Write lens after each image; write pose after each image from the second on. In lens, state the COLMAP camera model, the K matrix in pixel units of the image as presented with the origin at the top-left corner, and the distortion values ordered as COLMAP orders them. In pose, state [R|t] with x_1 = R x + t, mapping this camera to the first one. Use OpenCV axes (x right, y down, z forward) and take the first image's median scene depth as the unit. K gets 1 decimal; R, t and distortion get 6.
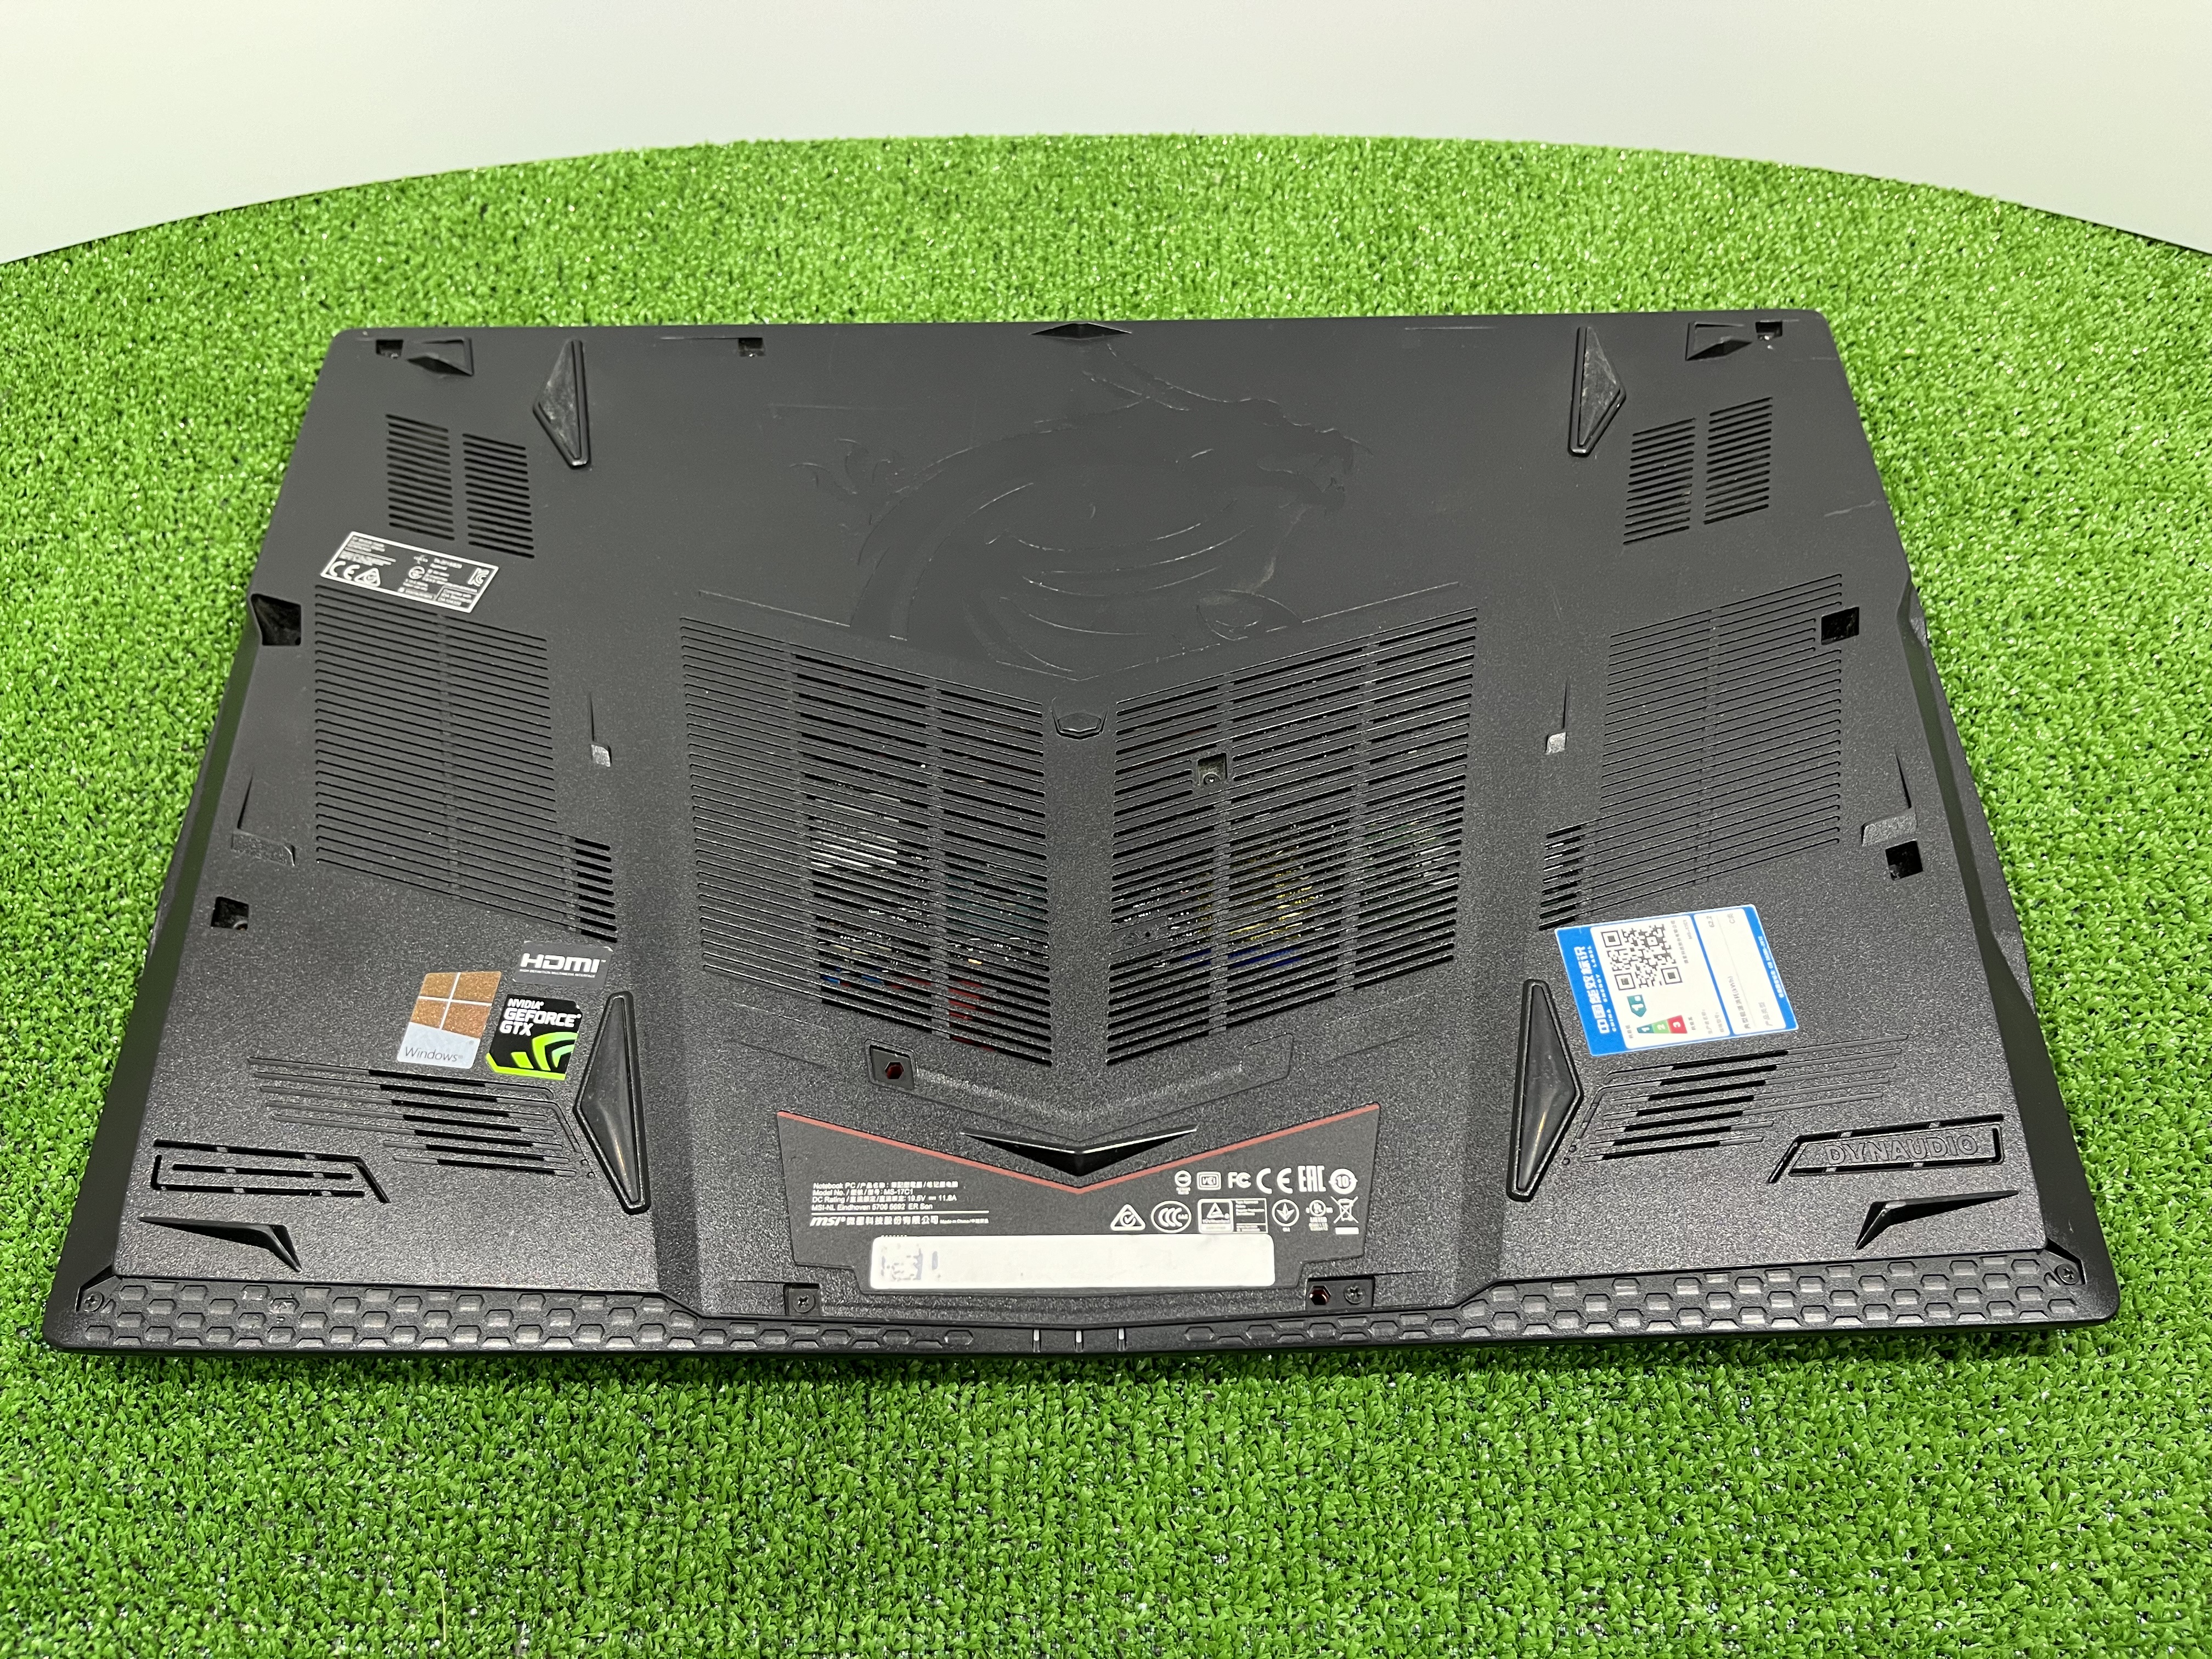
lens RADIAL K [[1676.3, 0, 1106.0], [0, 1676.3, 829.5], [0, 0, 1]] dist [0.099360, -0.178553]
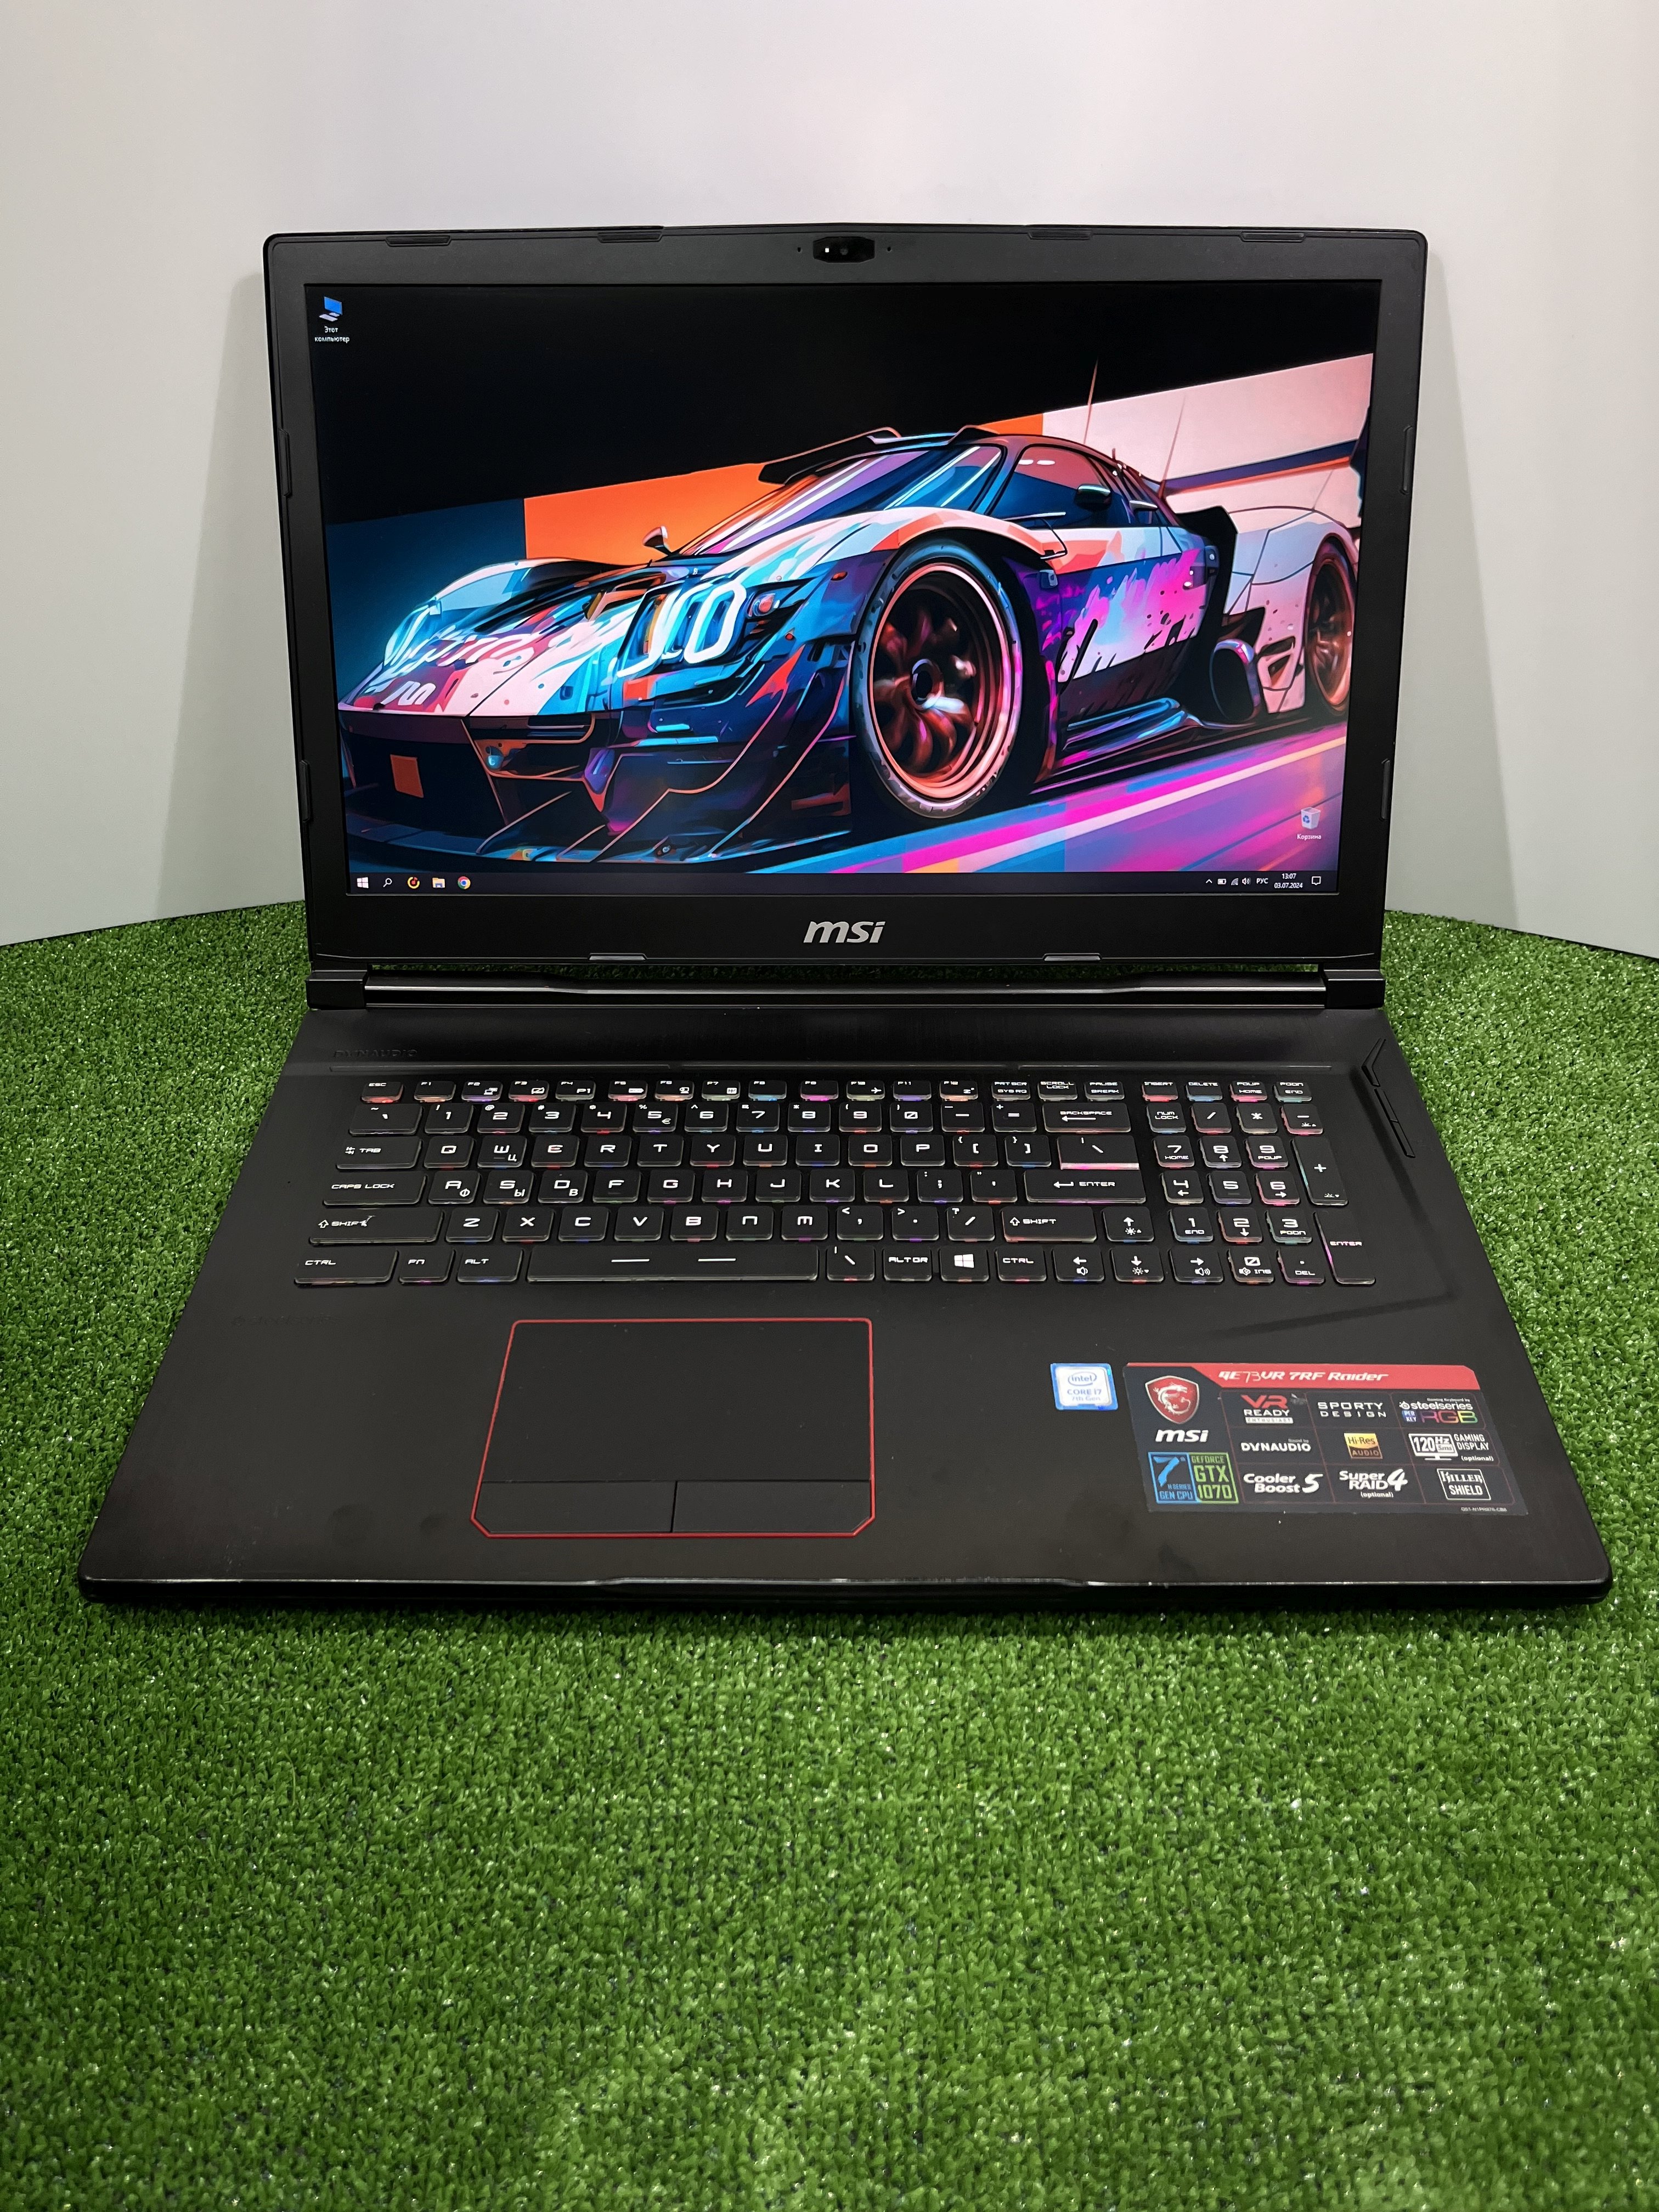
lens RADIAL K [[1701.9, 0, 829.5], [0, 1701.9, 1106.0], [0, 0, 1]] dist [-0.022325, 0.000982]
pose [[0.999841, 0.014213, -0.010724, 0.020442], [-0.017036, 0.938738, -0.344211, 0.293444], [0.005174, 0.344339, 0.938831, -0.287113]]
